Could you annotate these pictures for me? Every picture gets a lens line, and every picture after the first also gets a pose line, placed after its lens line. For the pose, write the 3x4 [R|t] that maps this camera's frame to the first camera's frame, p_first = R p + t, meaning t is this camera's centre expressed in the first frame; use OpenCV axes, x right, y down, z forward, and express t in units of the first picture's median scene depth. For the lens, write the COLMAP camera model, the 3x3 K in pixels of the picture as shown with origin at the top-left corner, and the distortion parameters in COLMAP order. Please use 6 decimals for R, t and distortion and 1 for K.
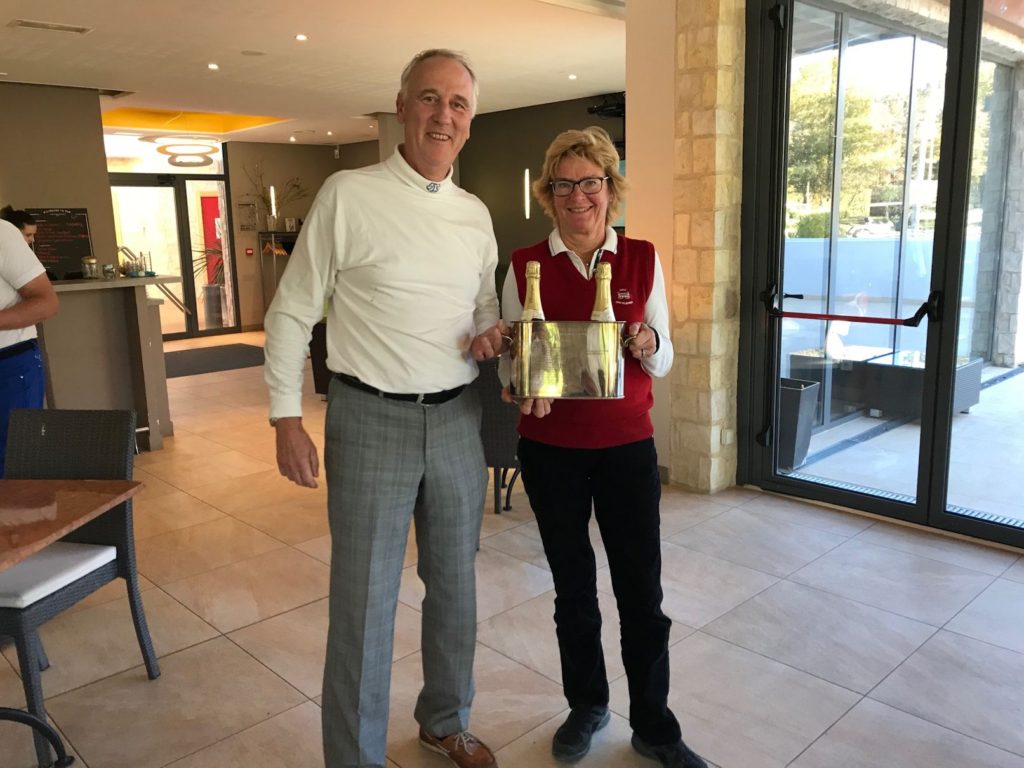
lens RADIAL K [[849.5, 0, 512.0], [0, 849.5, 375.6], [0, 0, 1]] dist [0.012266, 0.002120]
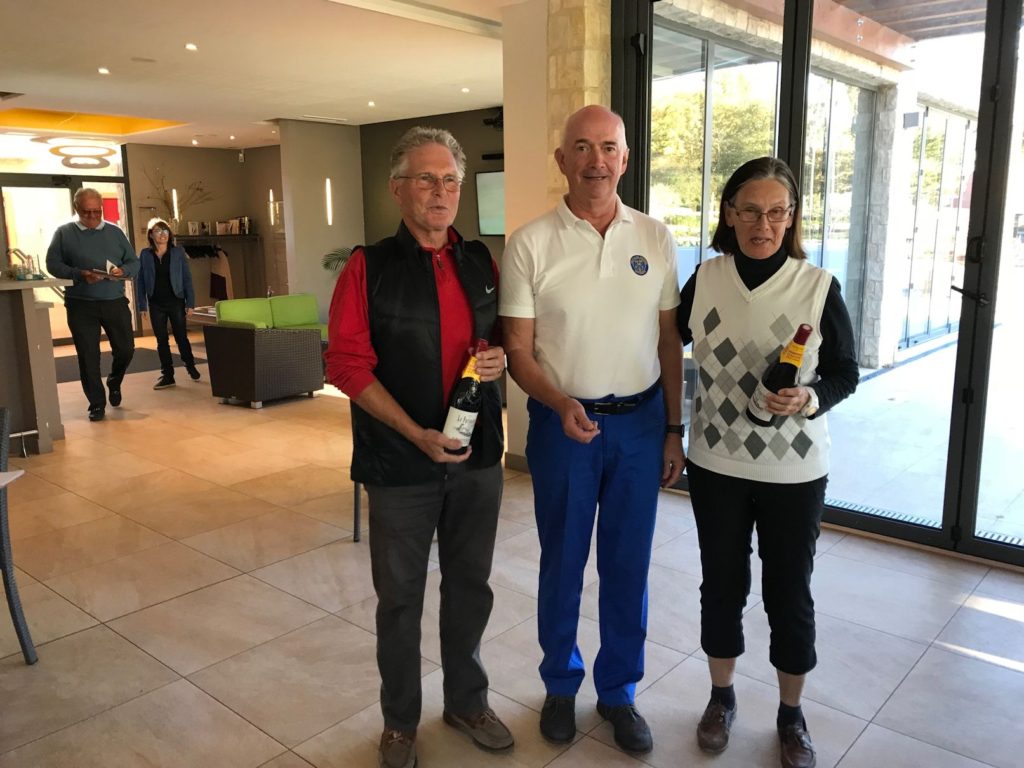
lens RADIAL K [[849.5, 0, 511.7], [0, 849.5, 384.7], [0, 0, 1]] dist [0.012266, 0.002120]
pose [[0.995992, -0.005081, 0.089297, 0.042540], [0.004663, 0.999977, 0.004881, 0.005184], [-0.089319, -0.004445, 0.995993, -0.053387]]
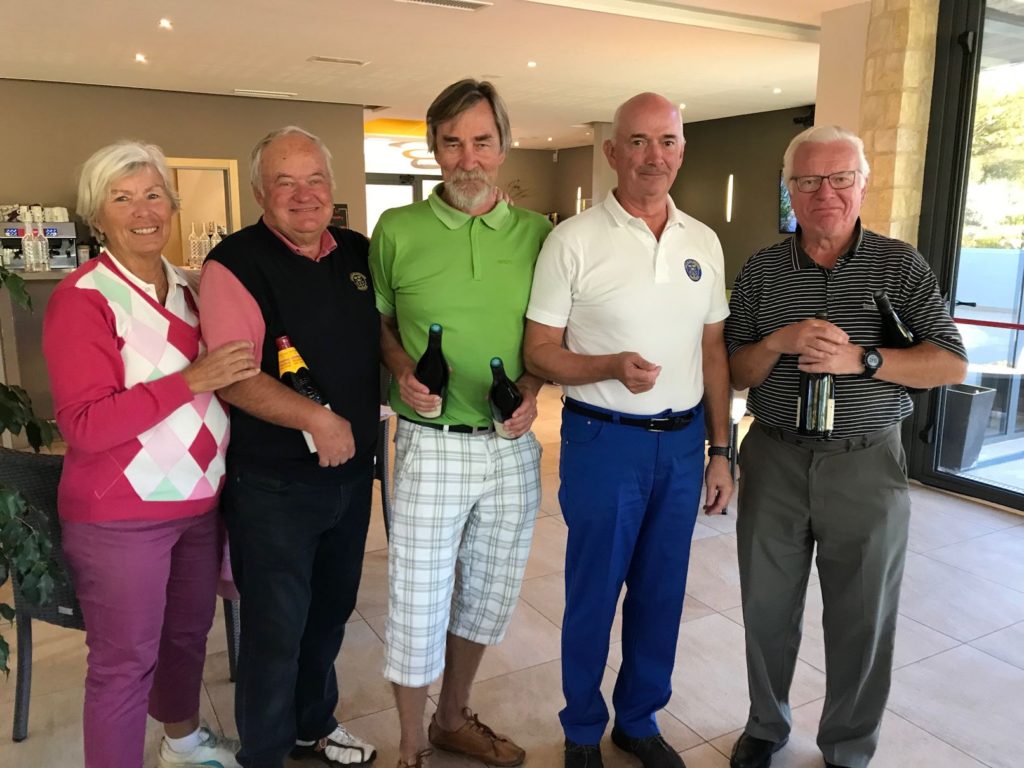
lens RADIAL K [[849.5, 0, 518.9], [0, 849.5, 391.1], [0, 0, 1]] dist [0.012266, 0.002120]
pose [[0.971613, 0.073286, -0.224939, 0.031249], [-0.069112, 0.997260, 0.026388, 0.022803], [0.226257, -0.010093, 0.974015, -0.147114]]
